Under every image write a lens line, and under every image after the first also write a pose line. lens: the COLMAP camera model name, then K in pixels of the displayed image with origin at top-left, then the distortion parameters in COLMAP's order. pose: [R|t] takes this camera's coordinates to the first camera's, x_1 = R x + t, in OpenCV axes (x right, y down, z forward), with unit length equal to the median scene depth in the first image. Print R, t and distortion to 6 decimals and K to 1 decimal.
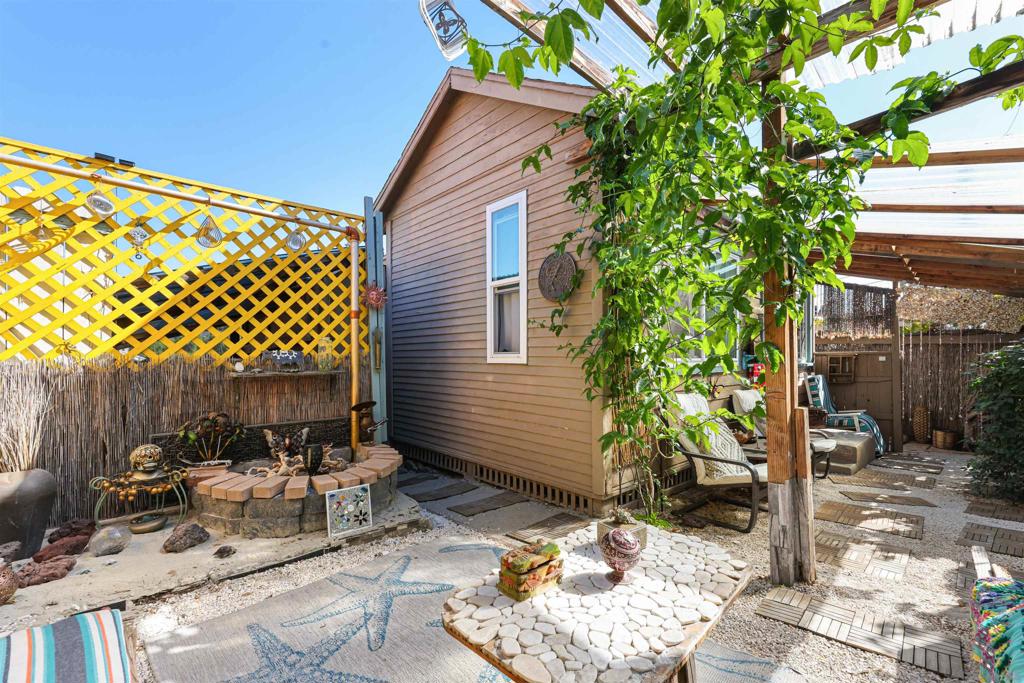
lens RADIAL K [[416.6, 0, 514.7], [0, 416.6, 350.3], [0, 0, 1]] dist [-0.001488, -0.000005]
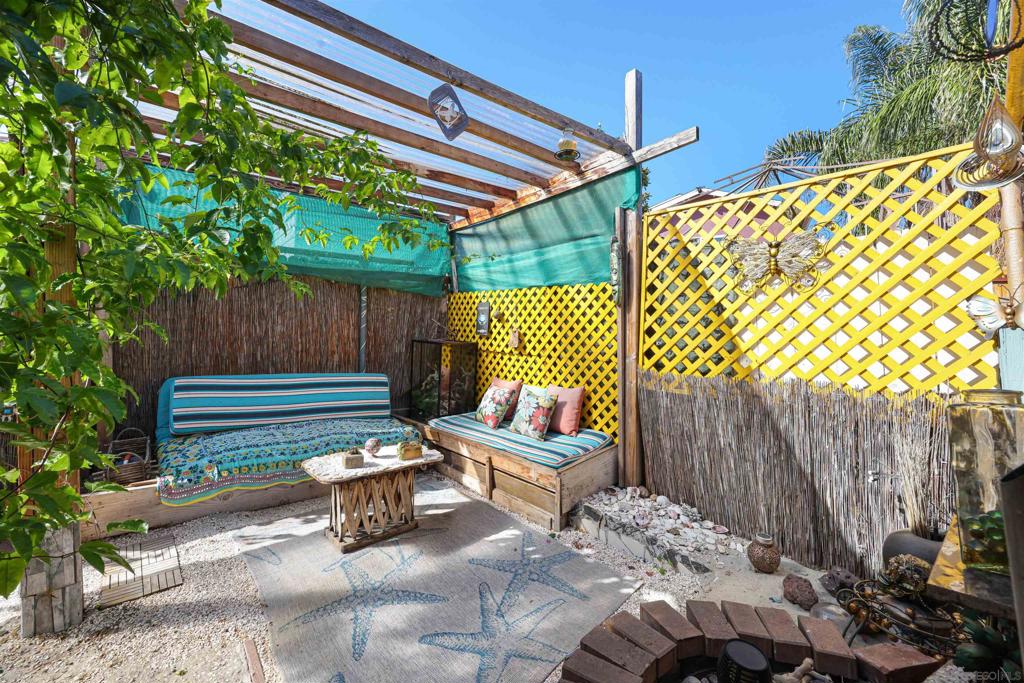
lens RADIAL K [[416.6, 0, 510.0], [0, 416.6, 340.7], [0, 0, 1]] dist [-0.001488, -0.000005]
pose [[-0.998225, 0.007357, 0.059097, -0.486937], [0.006004, 0.999717, -0.023028, -0.094529], [-0.059250, -0.022632, -0.997987, 2.315423]]
